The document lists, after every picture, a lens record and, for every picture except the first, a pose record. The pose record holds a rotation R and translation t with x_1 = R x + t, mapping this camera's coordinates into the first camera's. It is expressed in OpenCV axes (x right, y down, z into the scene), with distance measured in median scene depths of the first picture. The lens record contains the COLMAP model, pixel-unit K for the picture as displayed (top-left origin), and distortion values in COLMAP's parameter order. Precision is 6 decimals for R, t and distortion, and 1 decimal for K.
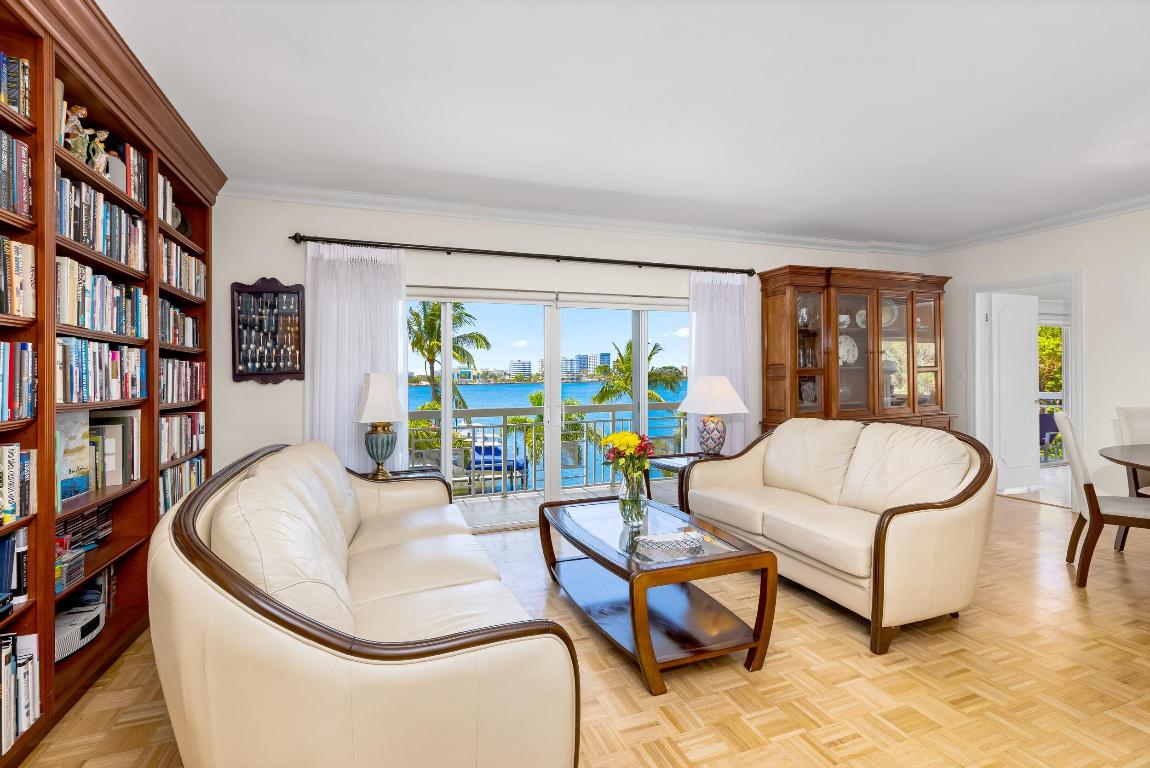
lens RADIAL K [[523.6, 0, 573.7], [0, 523.6, 378.3], [0, 0, 1]] dist [0.002221, 0.000447]
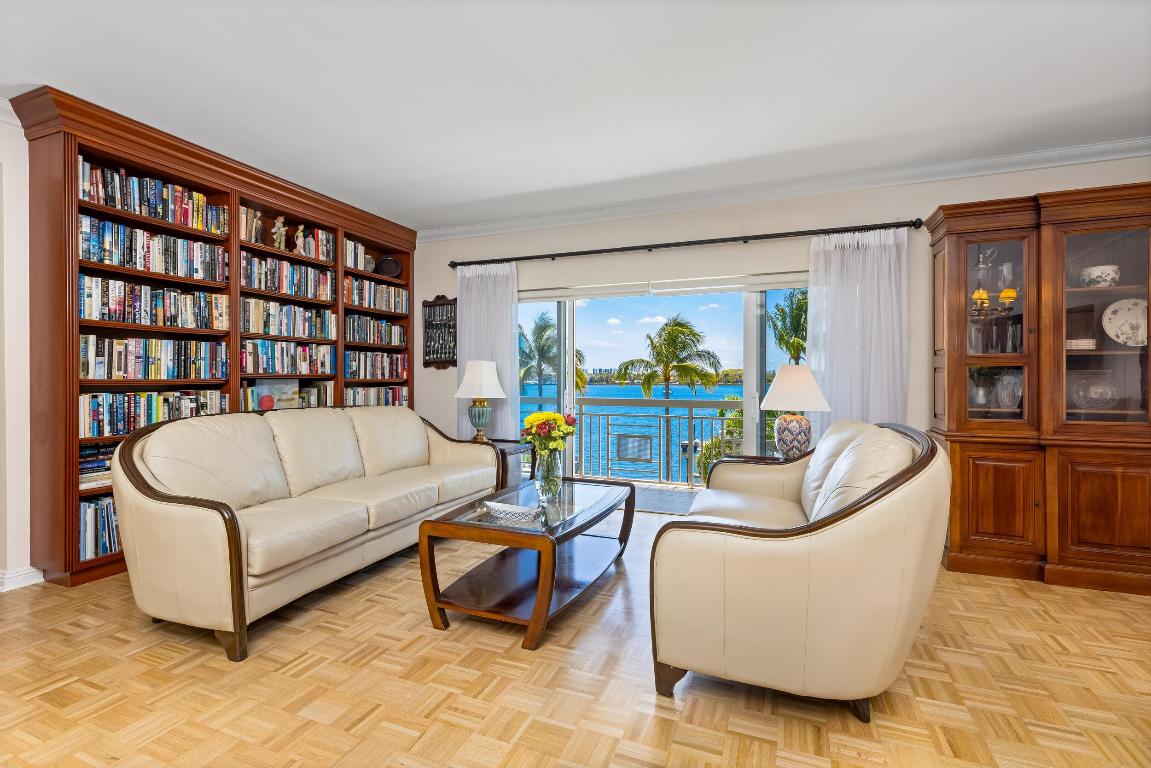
lens RADIAL K [[524.1, 0, 576.7], [0, 524.1, 379.4], [0, 0, 1]] dist [0.002221, 0.000447]
pose [[0.737795, 0.018451, -0.674773, 0.701181], [-0.014322, 0.999829, 0.011680, 0.017510], [0.674873, 0.001047, 0.737933, 0.207479]]
